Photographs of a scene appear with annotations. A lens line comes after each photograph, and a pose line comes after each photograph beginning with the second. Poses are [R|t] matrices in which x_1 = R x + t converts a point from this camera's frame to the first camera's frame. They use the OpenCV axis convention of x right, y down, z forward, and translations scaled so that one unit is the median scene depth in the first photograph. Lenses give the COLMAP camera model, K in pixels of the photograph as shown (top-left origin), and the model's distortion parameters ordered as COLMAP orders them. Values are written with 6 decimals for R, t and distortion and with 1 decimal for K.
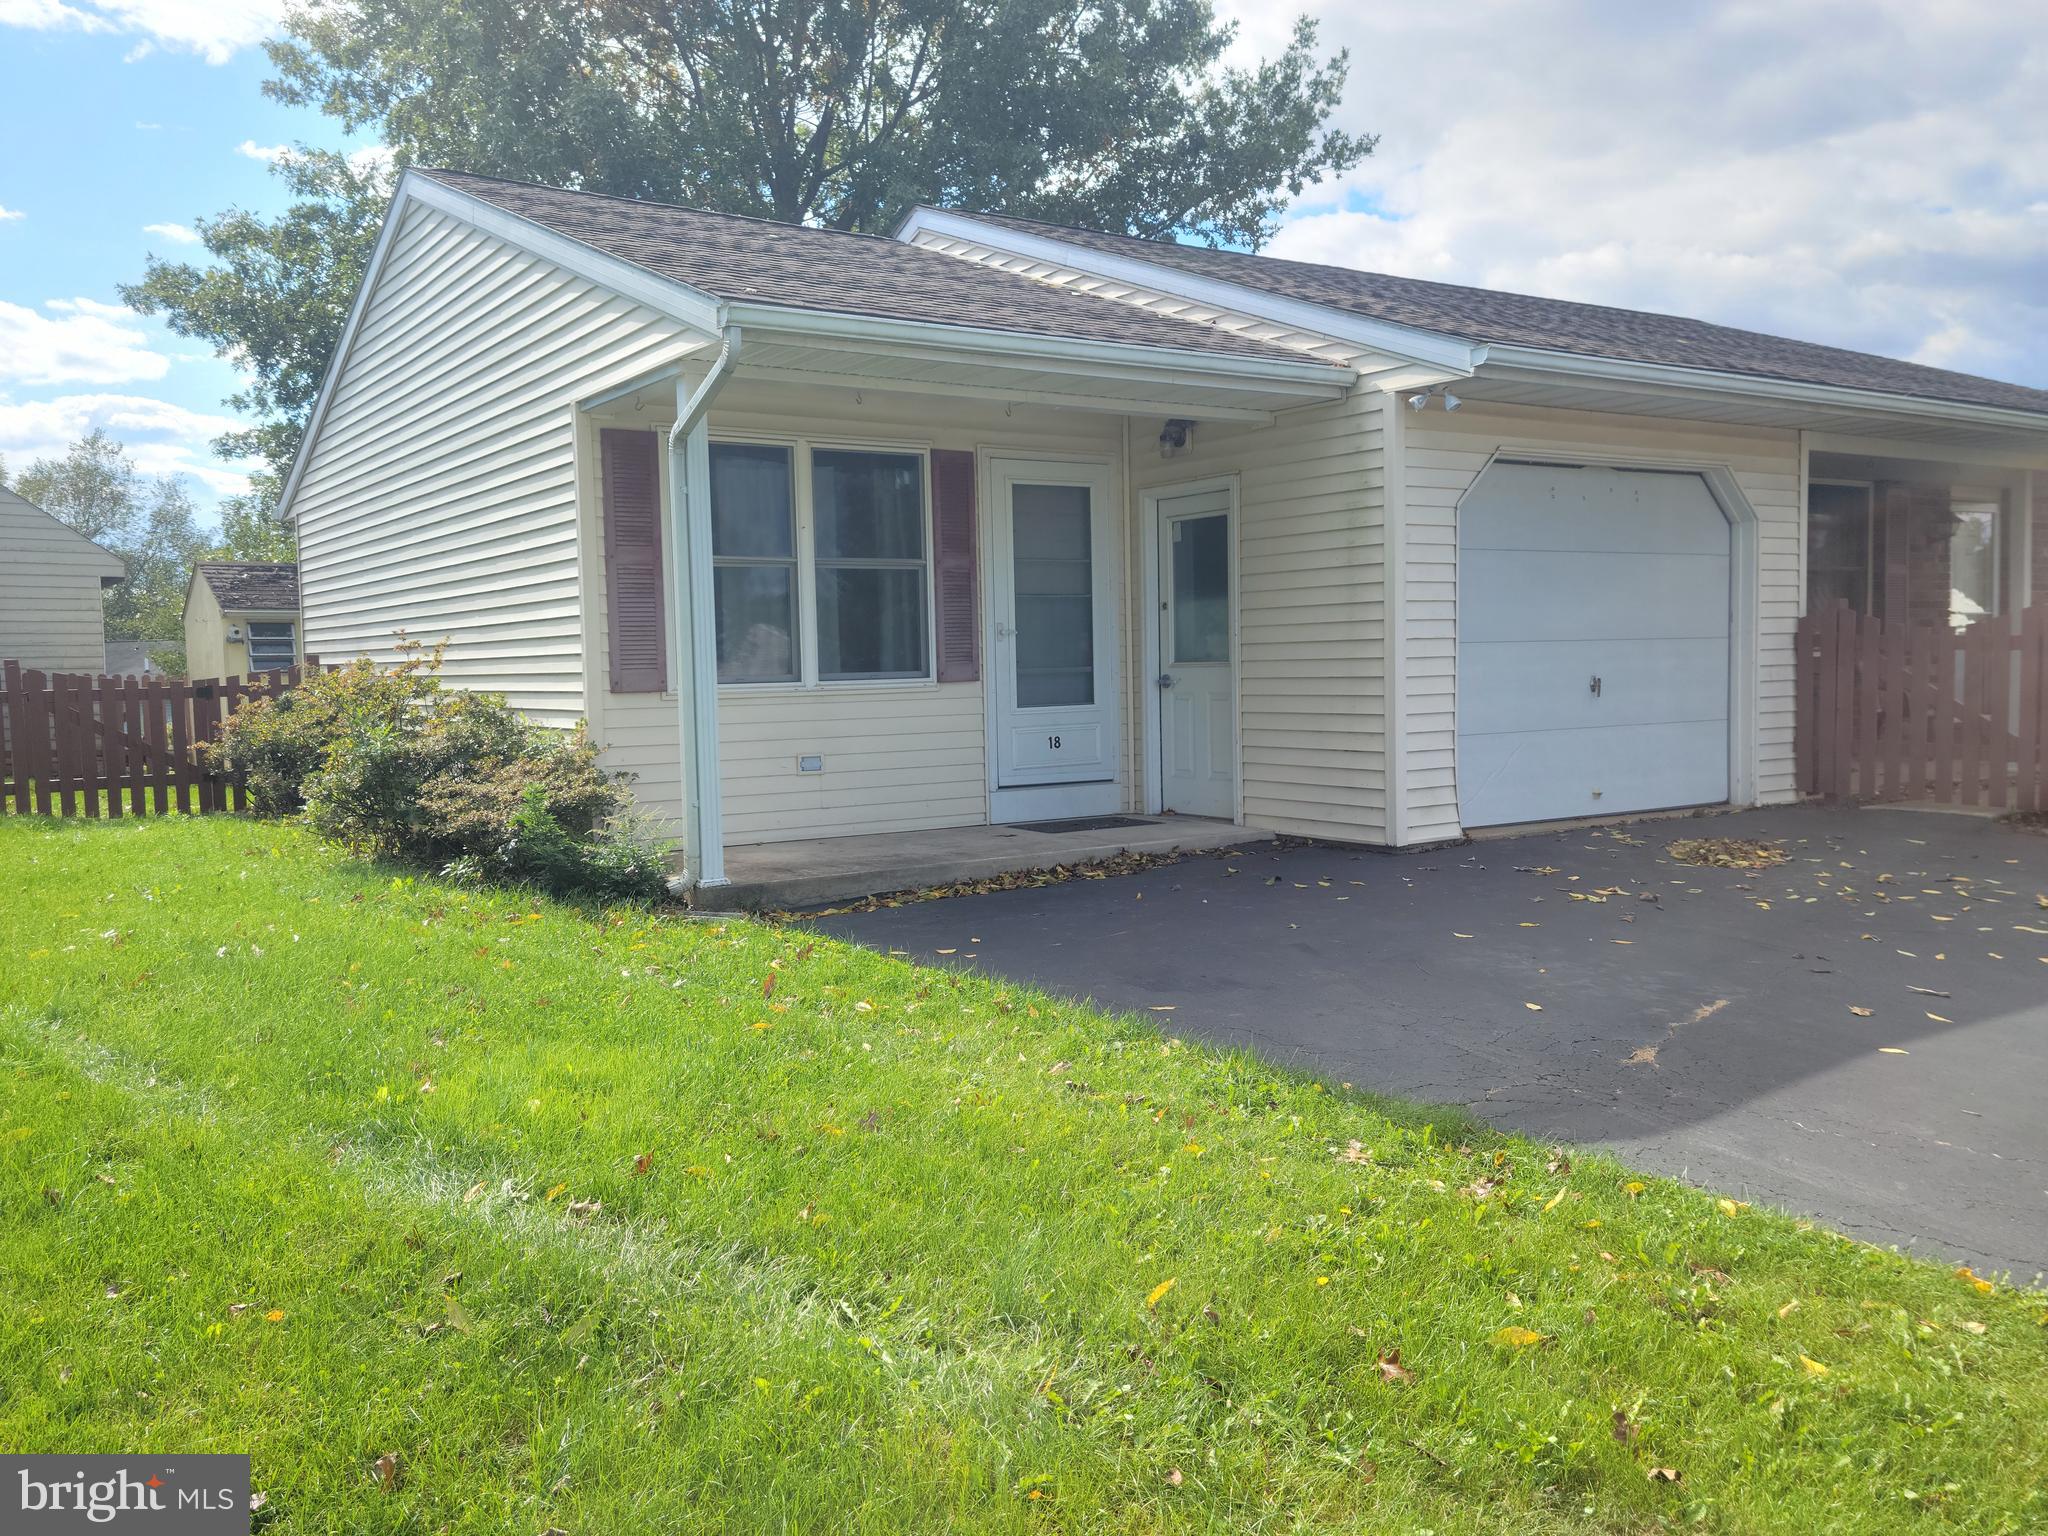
lens RADIAL K [[1665.6, 0, 1020.7], [0, 1665.6, 753.1], [0, 0, 1]] dist [0.087482, 0.001988]
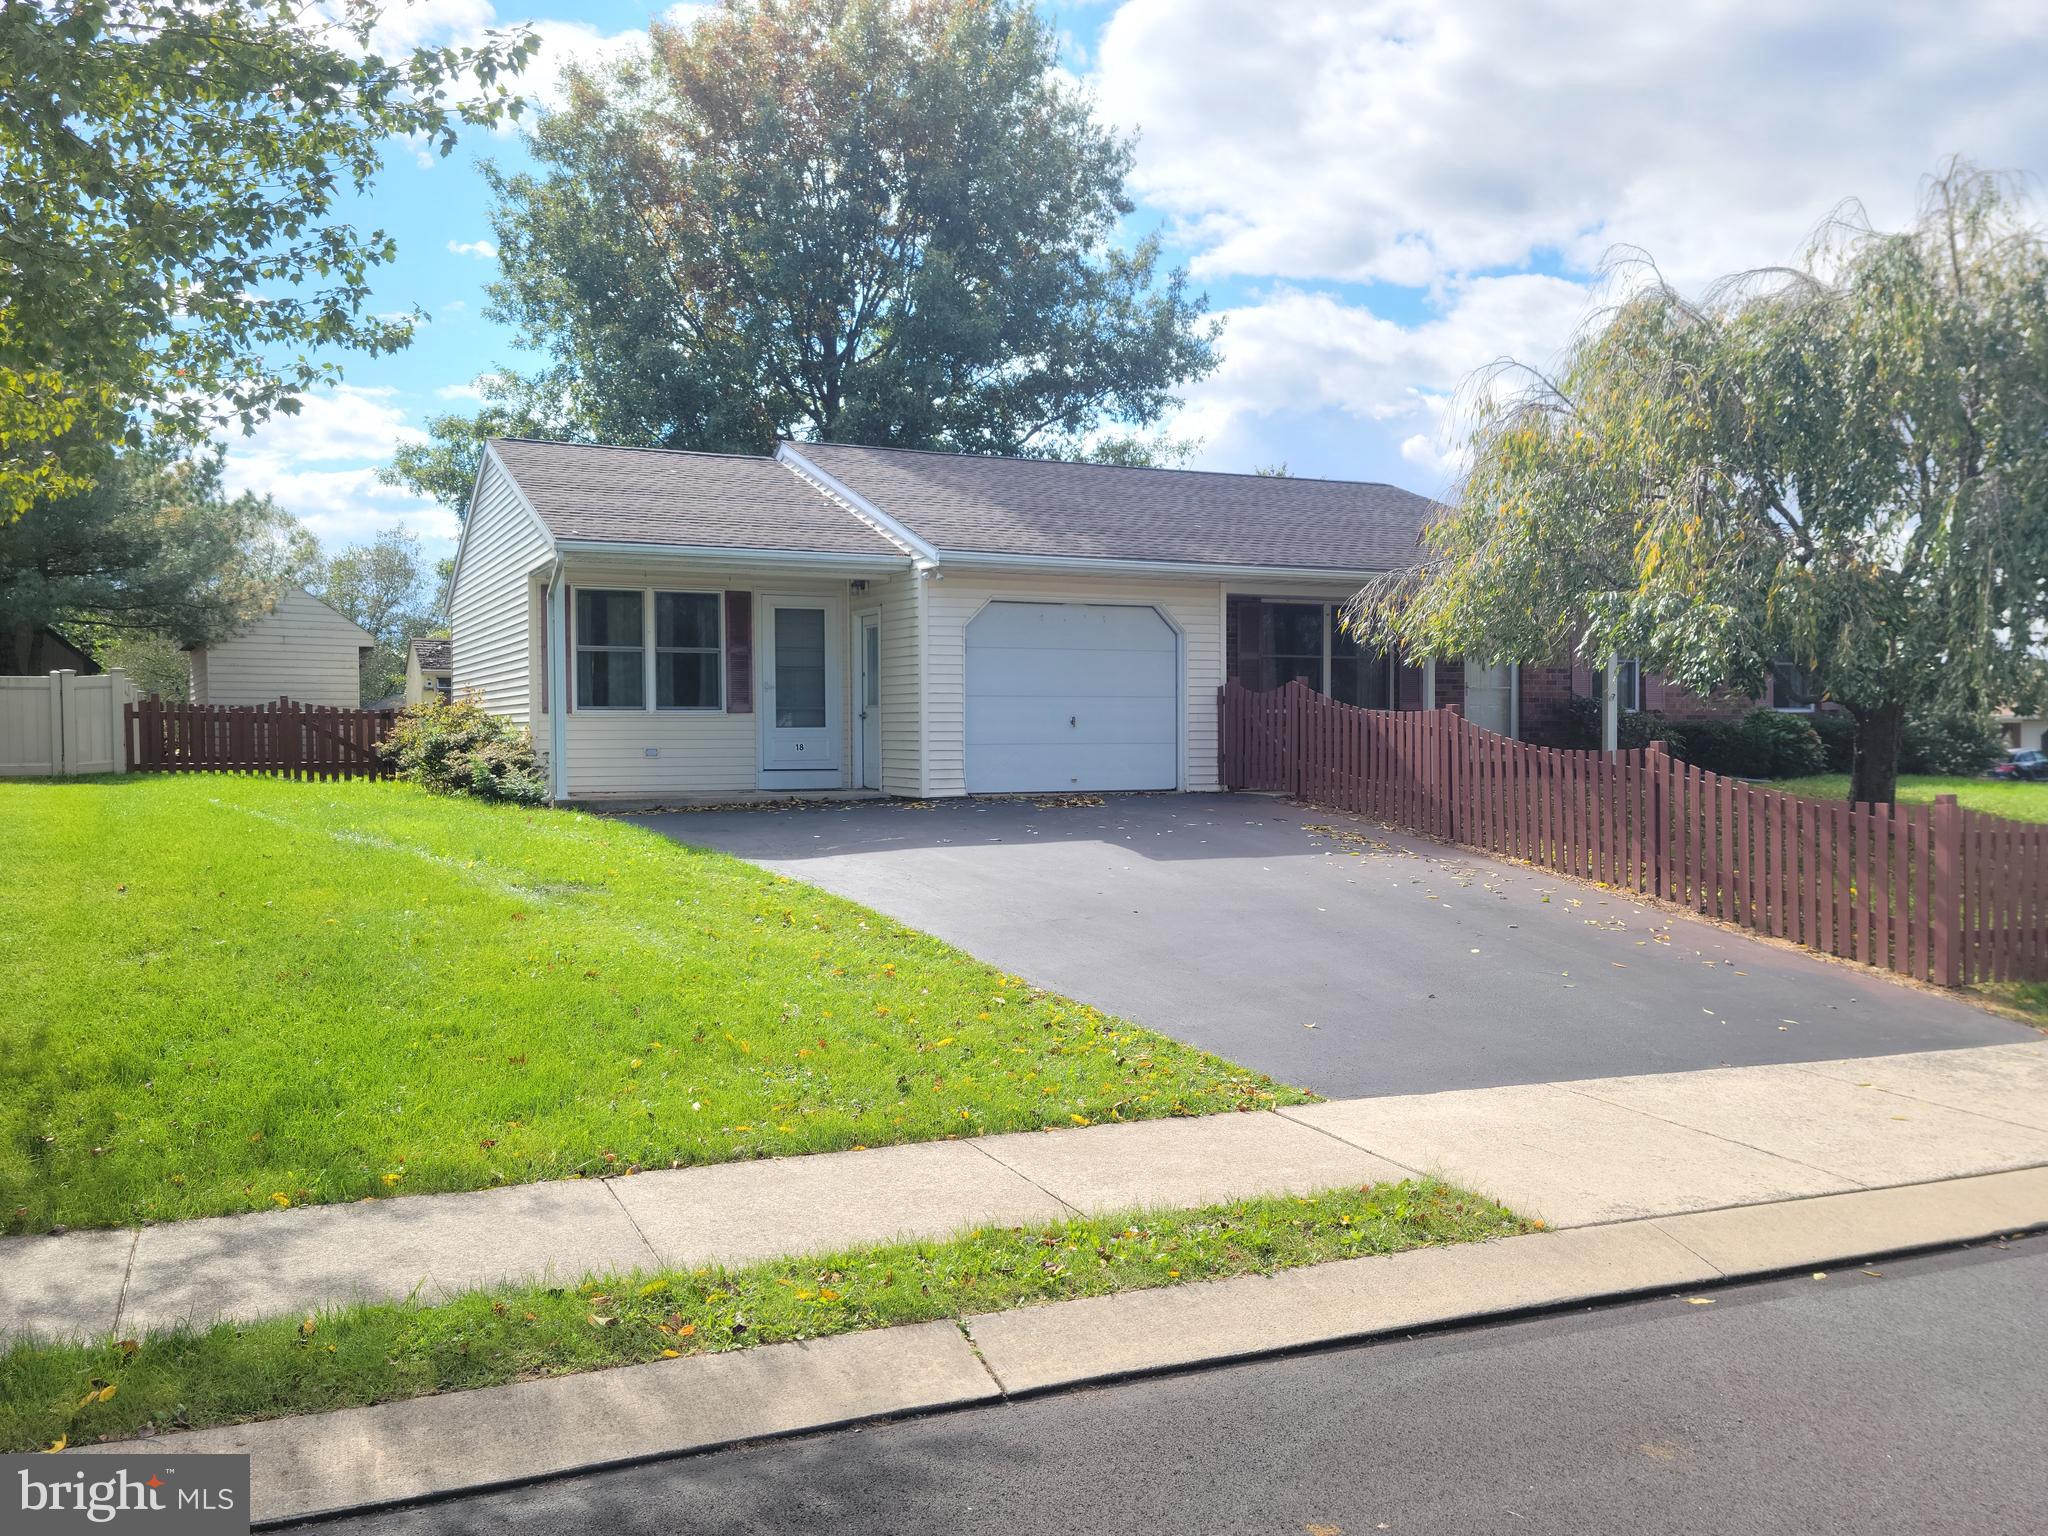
lens RADIAL K [[1615.5, 0, 997.4], [0, 1615.5, 748.7], [0, 0, 1]] dist [0.176136, -0.165605]
pose [[0.987907, 0.019825, -0.153773, 0.525227], [-0.025864, 0.998967, -0.037366, 0.058111], [0.152874, 0.040892, 0.987399, -0.758758]]
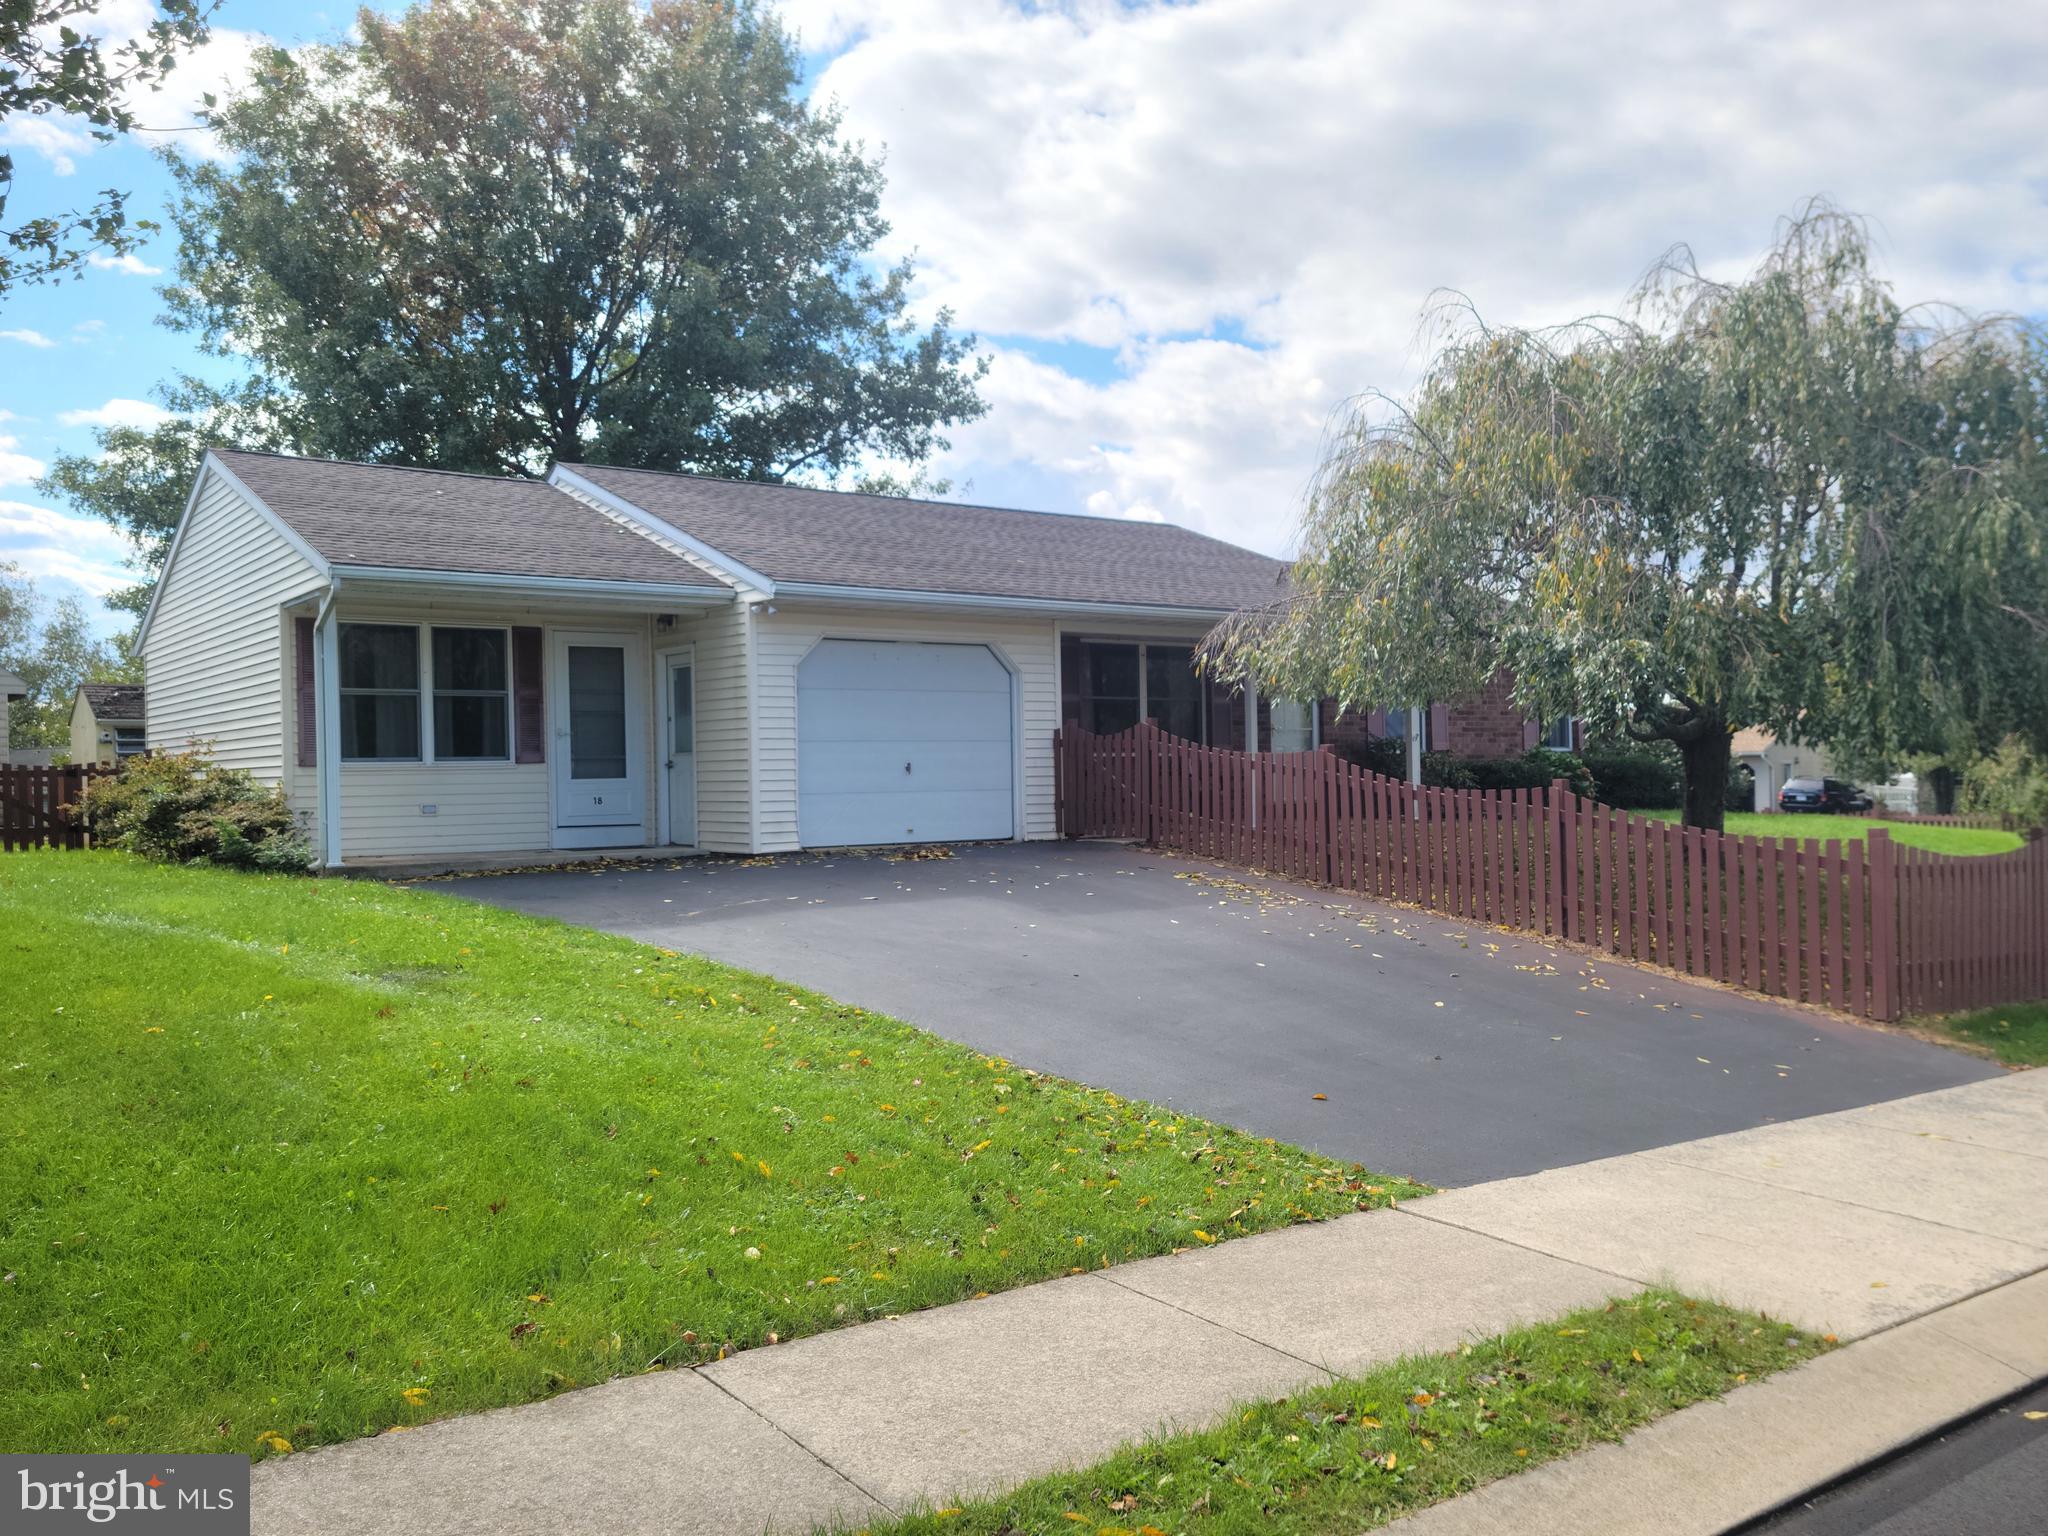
lens RADIAL K [[1625.3, 0, 1014.4], [0, 1625.3, 777.2], [0, 0, 1]] dist [0.079244, 0.004182]
pose [[0.998979, 0.004088, 0.044996, 0.368935], [-0.001729, 0.998627, -0.052354, 0.056084], [-0.045148, 0.052223, 0.997614, -0.655823]]
